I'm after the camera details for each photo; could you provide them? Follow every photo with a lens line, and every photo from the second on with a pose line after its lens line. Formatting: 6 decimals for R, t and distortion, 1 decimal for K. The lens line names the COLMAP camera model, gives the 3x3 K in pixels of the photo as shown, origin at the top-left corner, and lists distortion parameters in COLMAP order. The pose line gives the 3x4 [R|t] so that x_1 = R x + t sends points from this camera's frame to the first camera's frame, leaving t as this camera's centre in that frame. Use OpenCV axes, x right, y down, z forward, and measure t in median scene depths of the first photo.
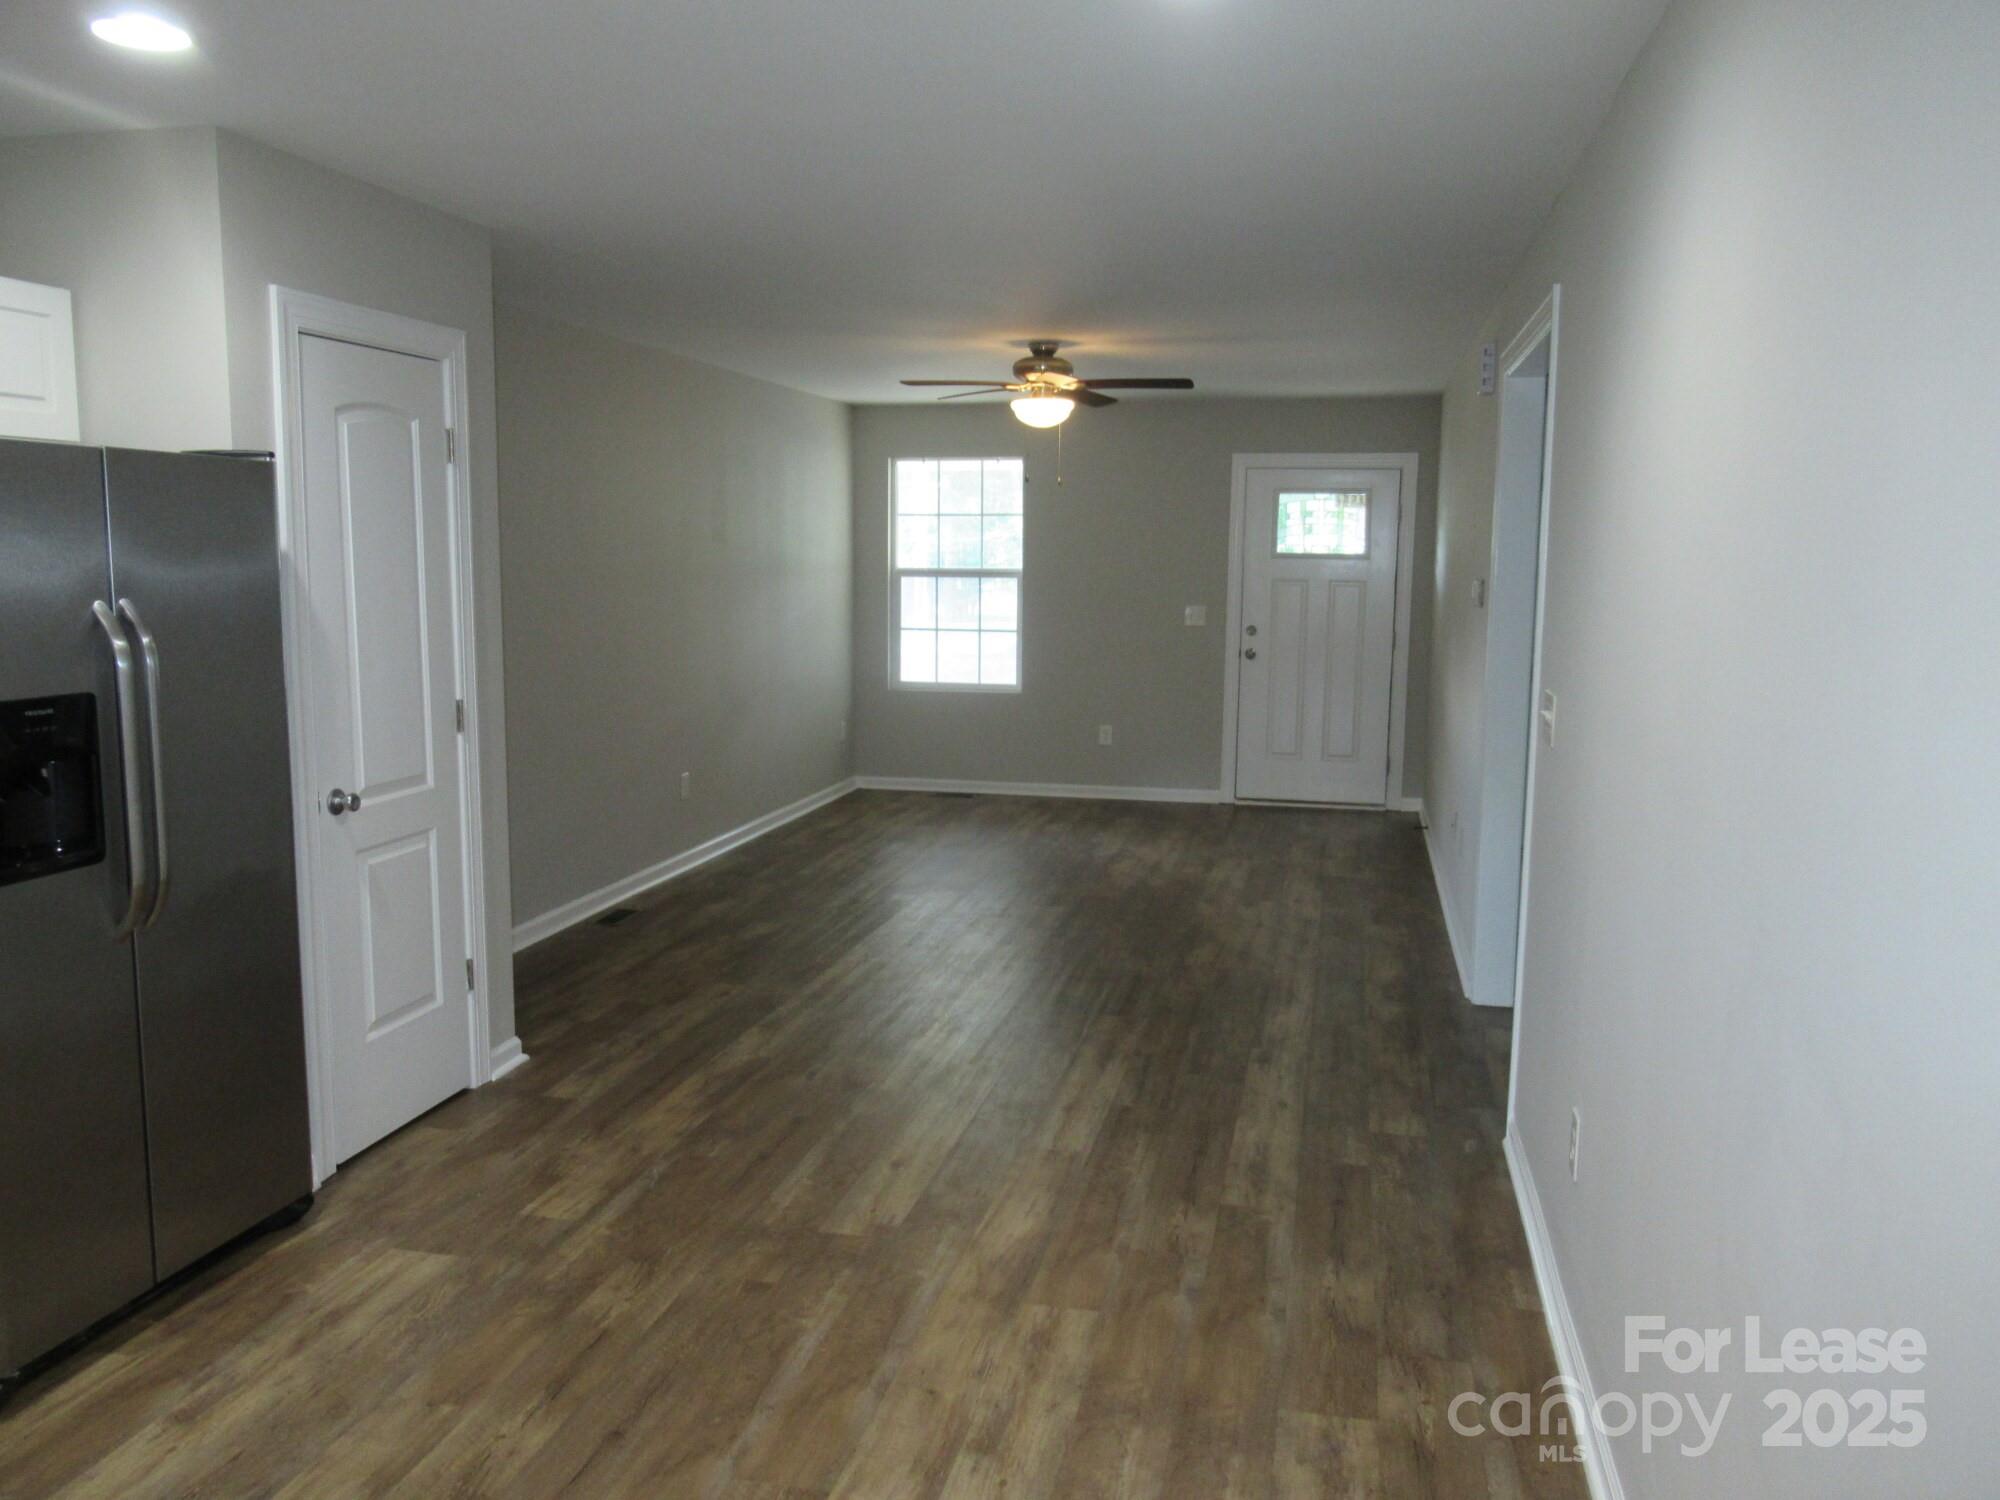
lens RADIAL K [[1567.6, 0, 998.9], [0, 1567.6, 750.3], [0, 0, 1]] dist [-0.011216, -0.007972]
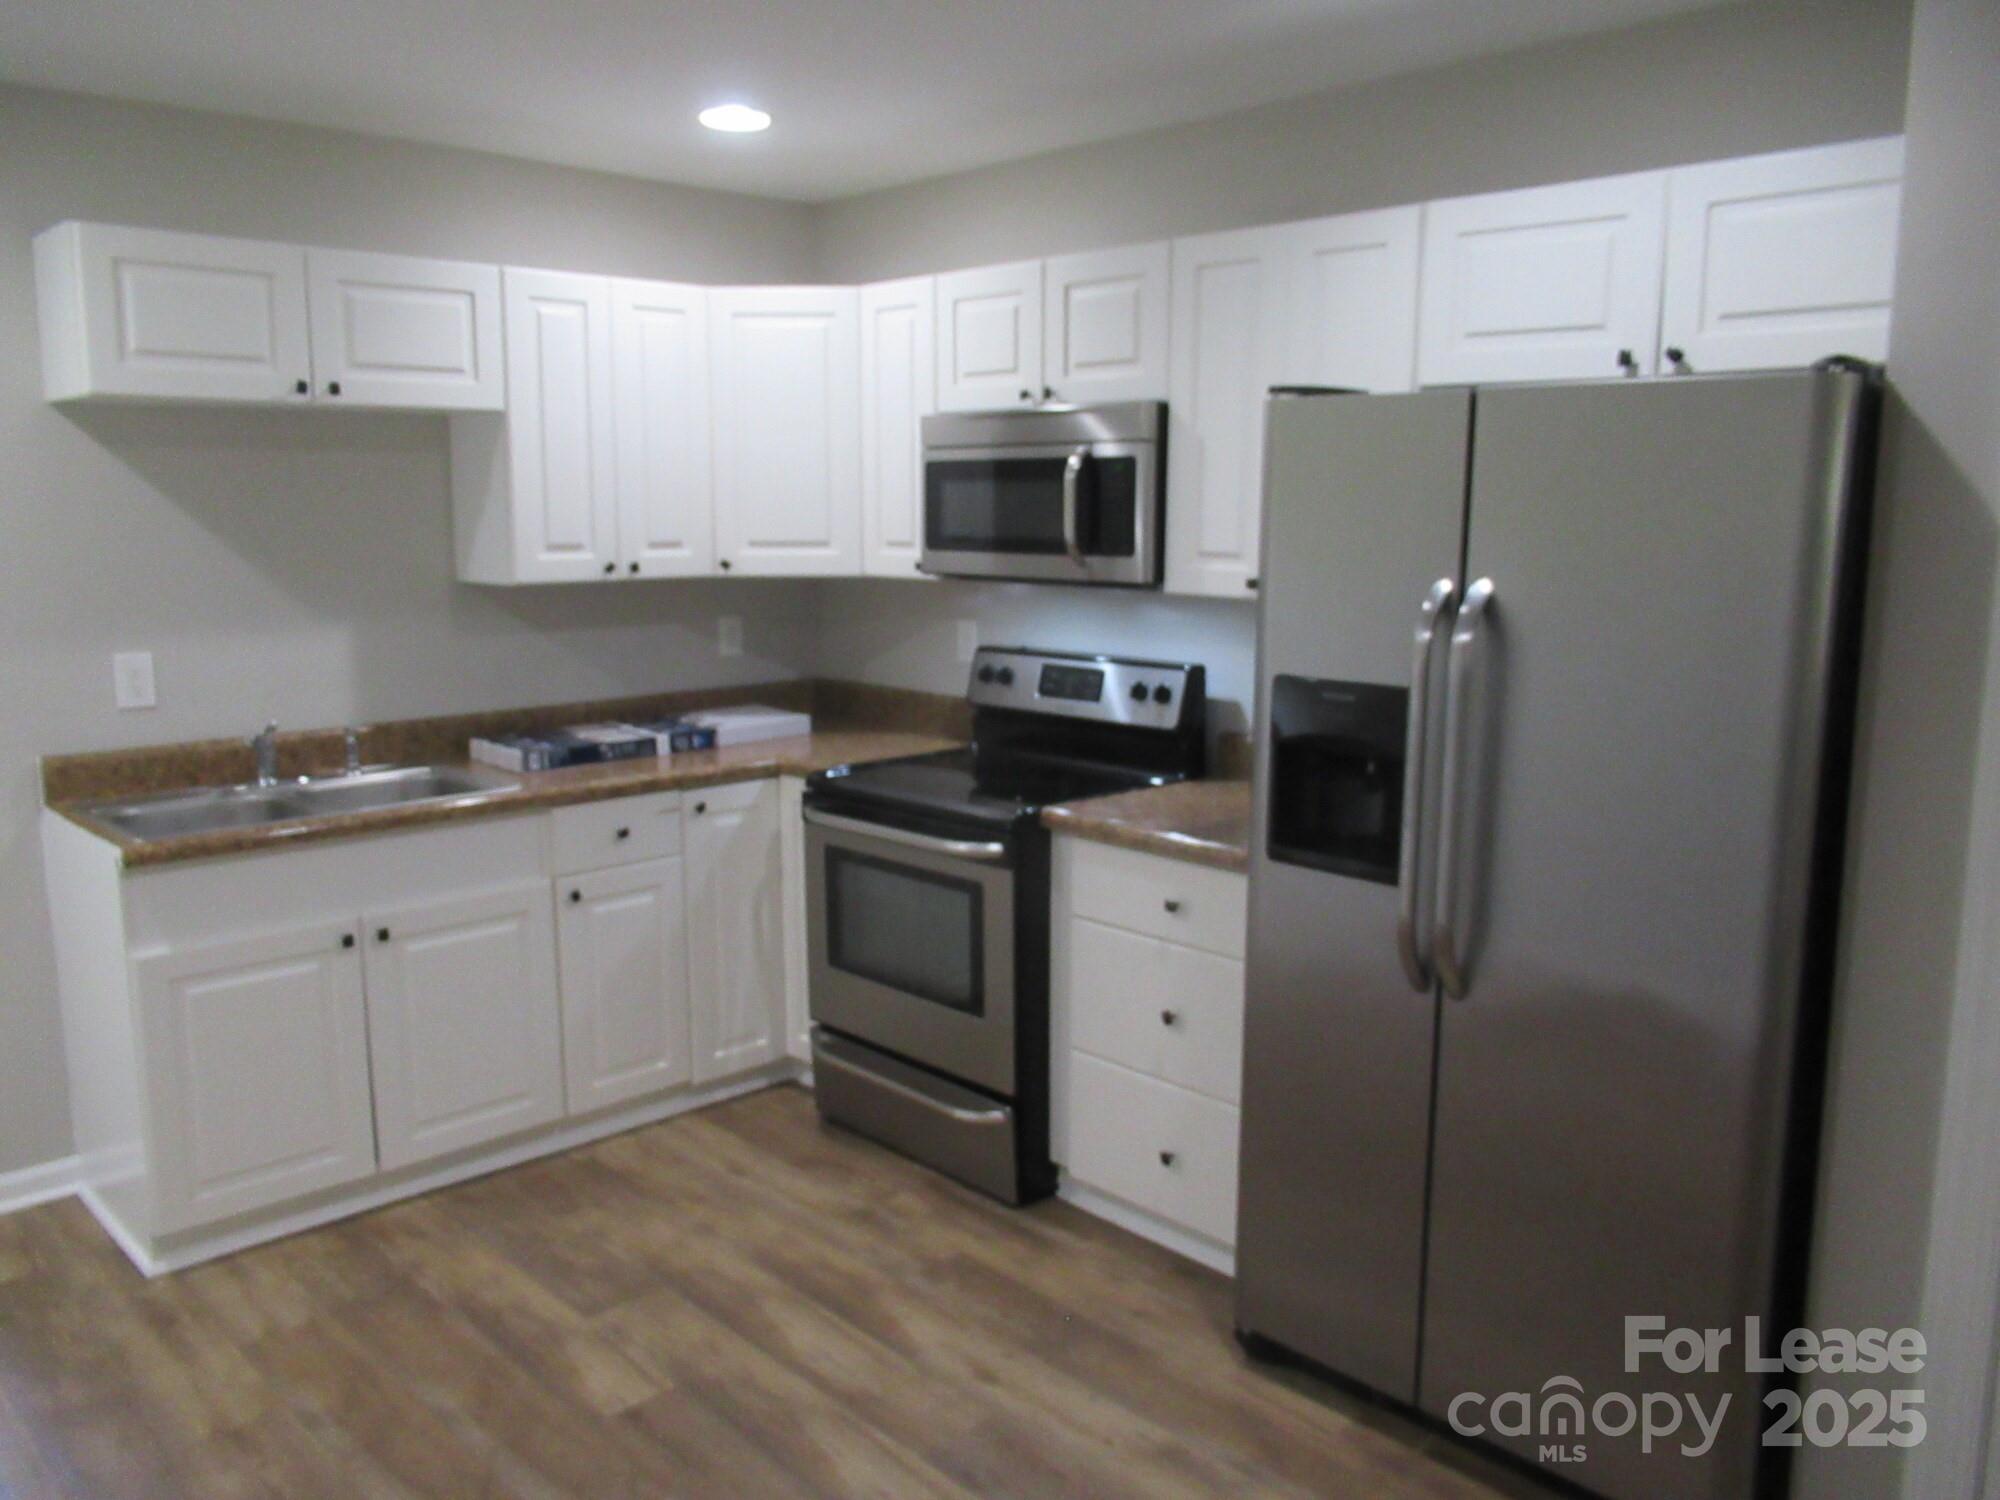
lens RADIAL K [[1567.6, 0, 991.4], [0, 1567.6, 745.9], [0, 0, 1]] dist [-0.011216, -0.007972]
pose [[-0.556301, 0.126337, -0.821321, 0.199405], [-0.108578, 0.968851, 0.222572, -0.141571], [0.823857, 0.212994, -0.525255, 1.046894]]
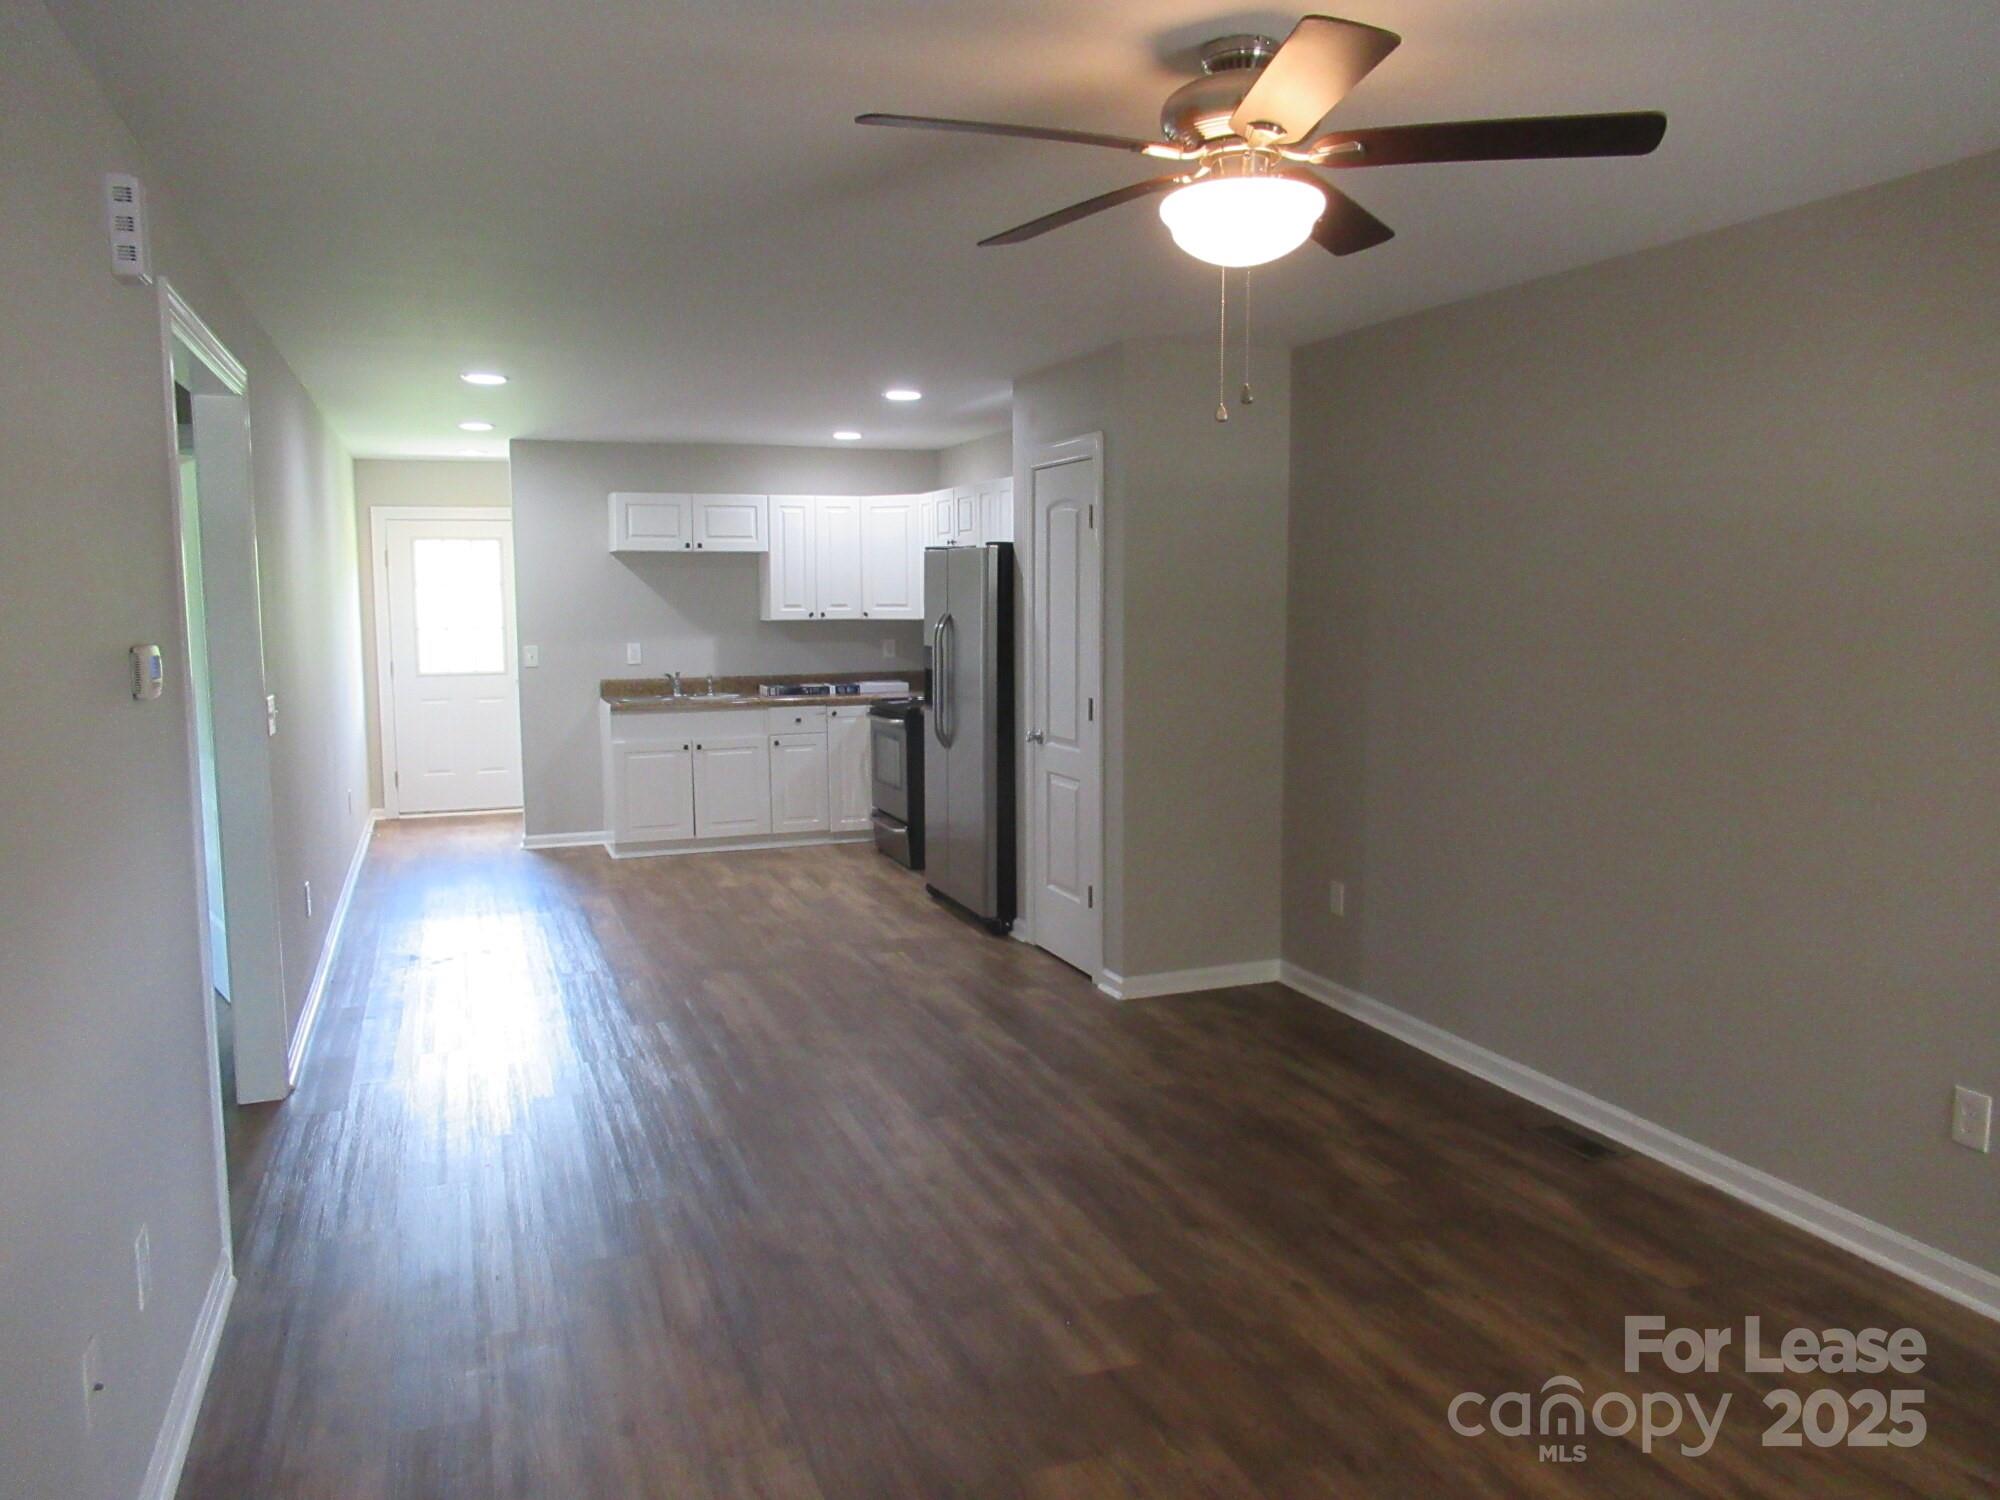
lens RADIAL K [[1506.5, 0, 1005.3], [0, 1506.5, 760.1], [0, 0, 1]] dist [-0.007266, 0.007073]
pose [[-0.838191, 0.061089, -0.541944, 0.563122], [-0.068942, 0.973867, 0.216405, -0.329780], [0.541001, 0.218751, -0.812075, 2.574017]]
